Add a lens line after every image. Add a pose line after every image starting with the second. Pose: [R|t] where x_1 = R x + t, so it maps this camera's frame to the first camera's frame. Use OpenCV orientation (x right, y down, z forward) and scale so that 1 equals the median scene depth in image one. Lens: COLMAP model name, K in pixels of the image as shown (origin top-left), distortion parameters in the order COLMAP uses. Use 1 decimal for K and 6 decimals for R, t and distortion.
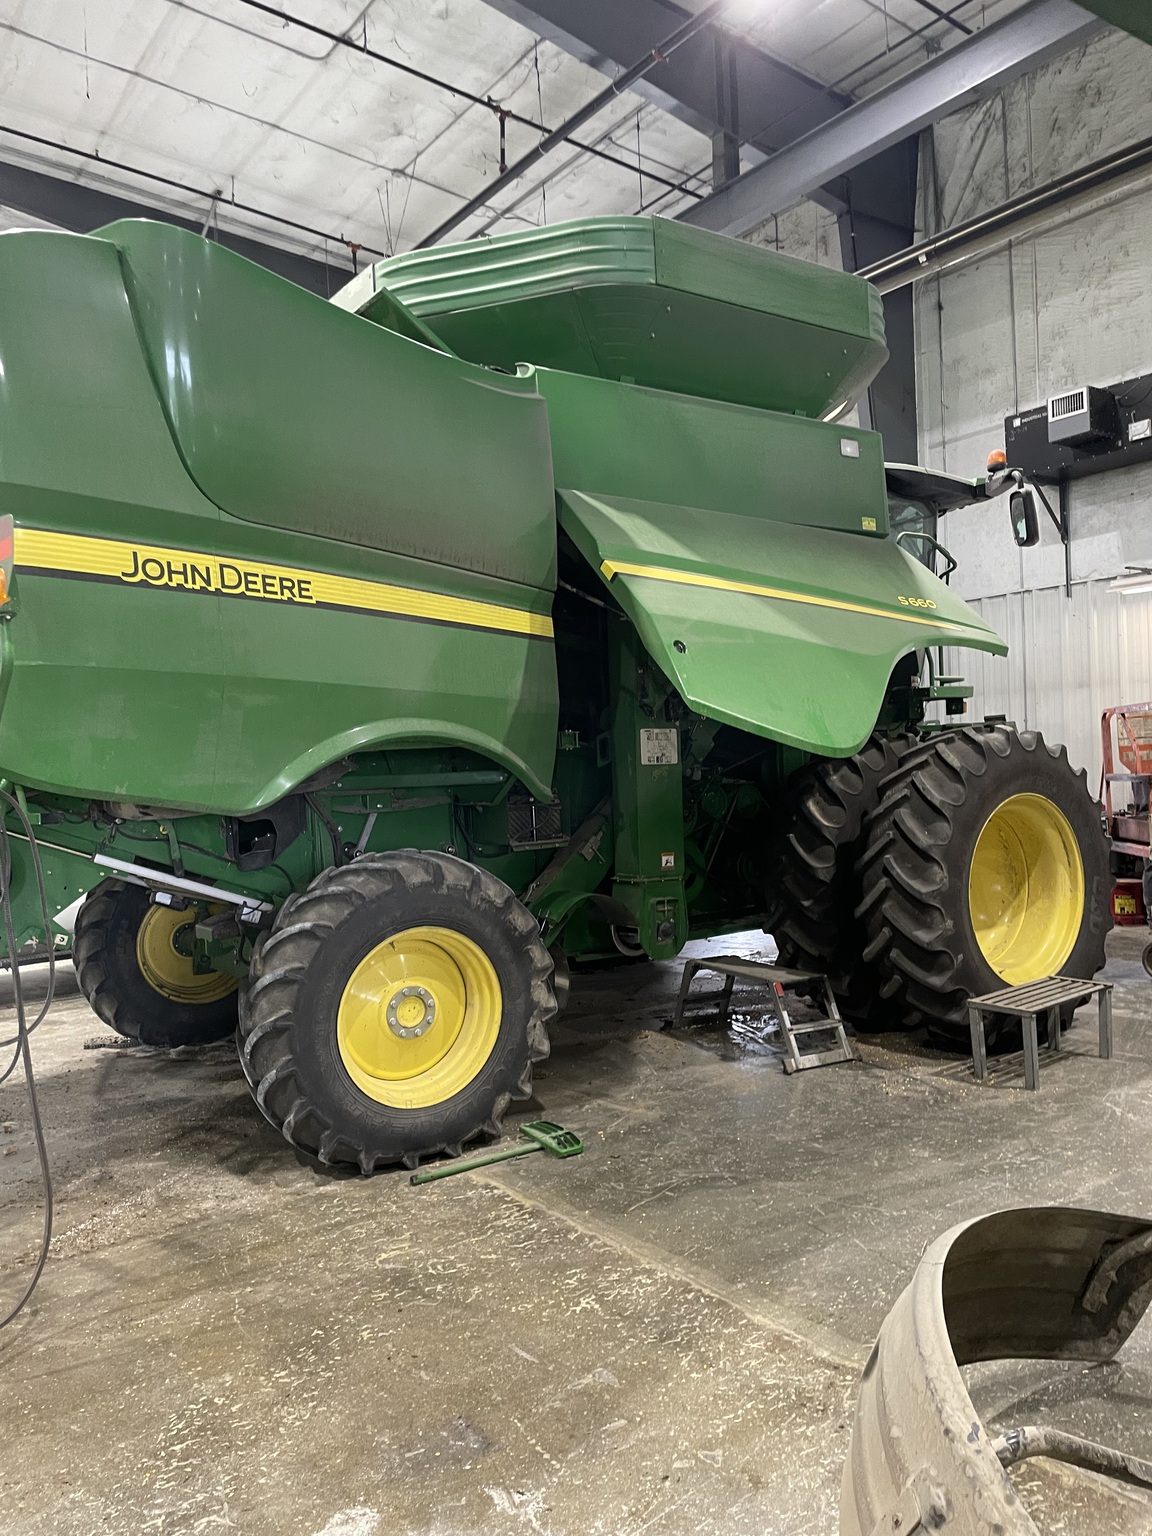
lens RADIAL K [[1176.8, 0, 593.5], [0, 1176.8, 766.6], [0, 0, 1]] dist [0.085632, -0.112659]
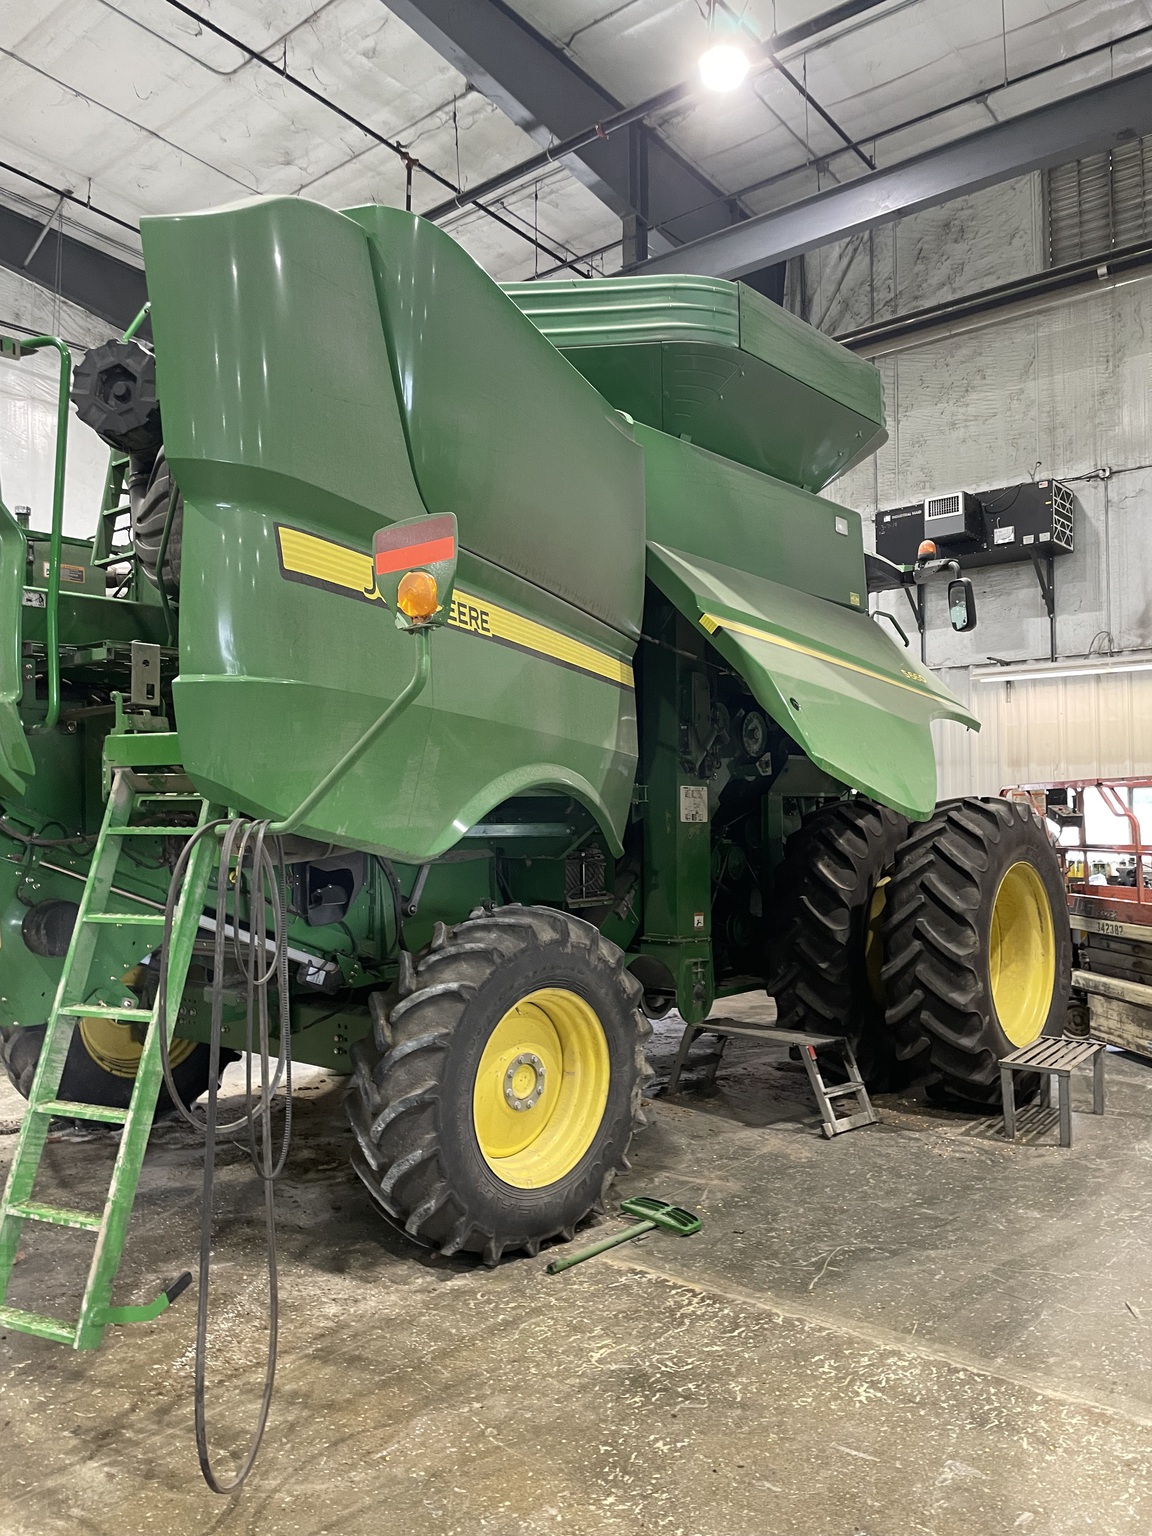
lens RADIAL K [[1171.3, 0, 580.0], [0, 1171.3, 760.8], [0, 0, 1]] dist [0.085173, -0.109208]
pose [[0.970382, 0.045159, 0.237317, -0.304154], [-0.031337, 0.997603, -0.061698, 0.011306], [-0.239534, 0.052434, 0.969471, 0.074501]]
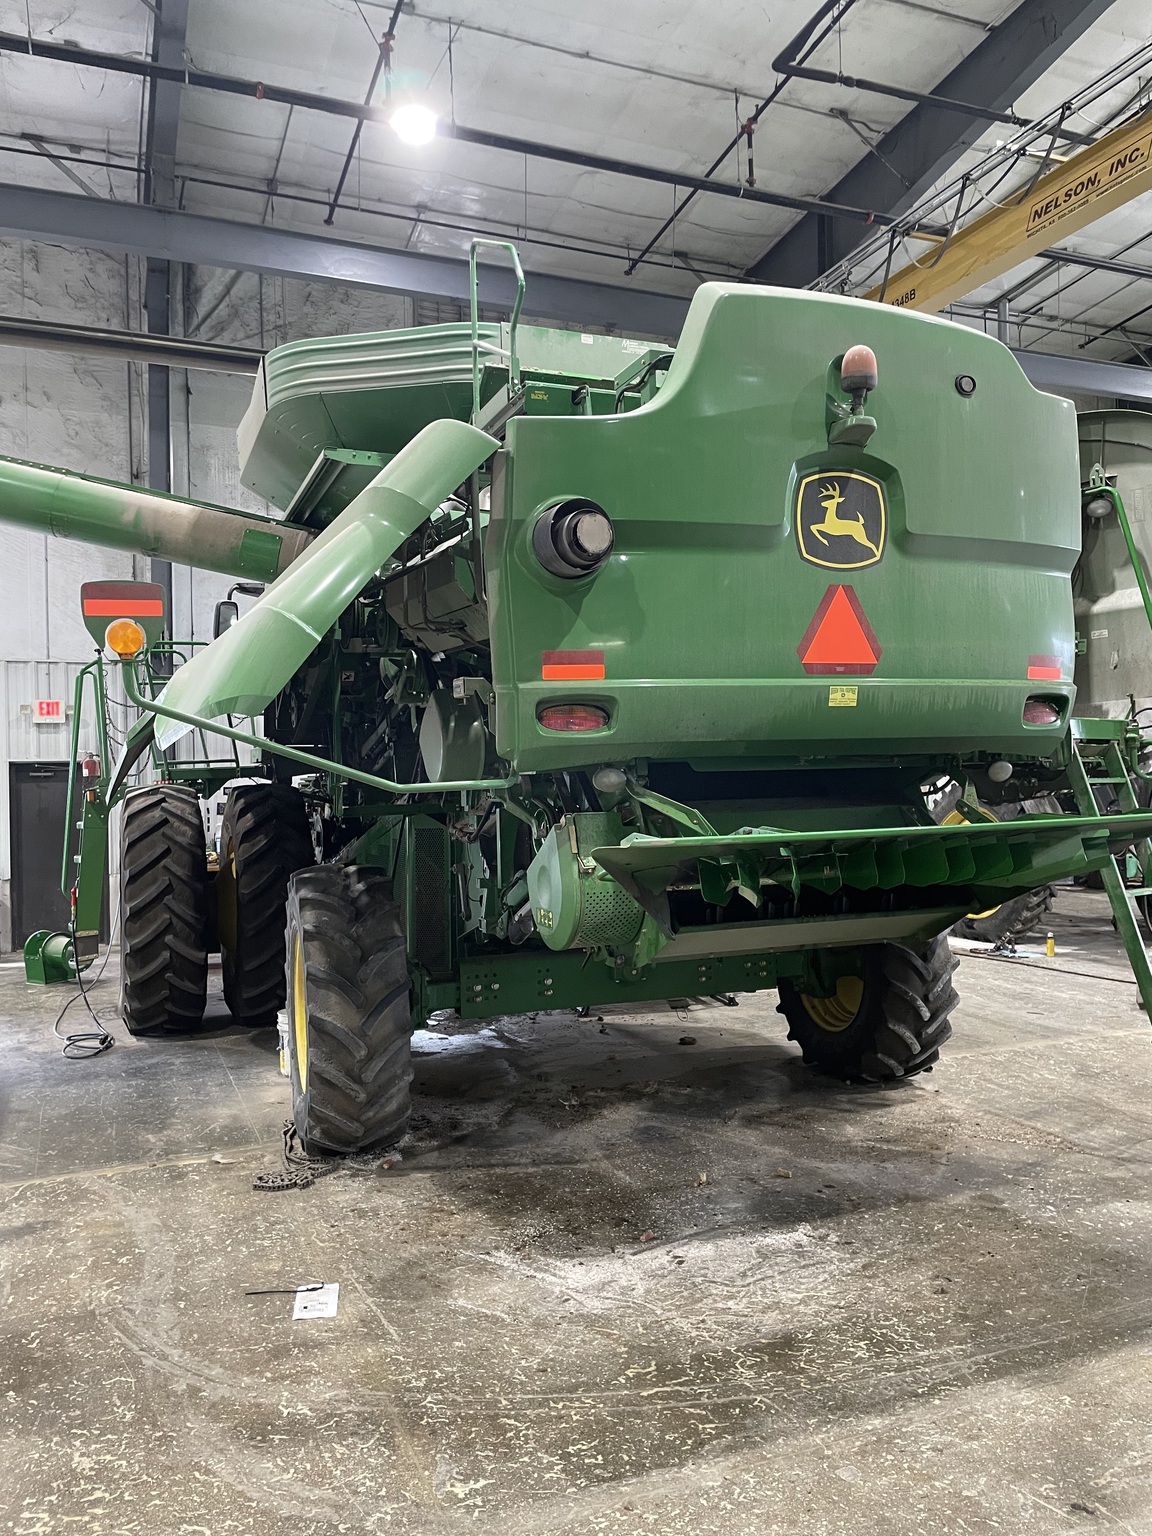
lens RADIAL K [[1171.3, 0, 580.0], [0, 1171.3, 760.8], [0, 0, 1]] dist [0.085173, -0.109208]
pose [[0.237636, 0.056021, 0.969737, -1.382247], [0.021240, 0.997797, -0.062846, 0.049150], [-0.971122, 0.035532, 0.235923, 0.883260]]
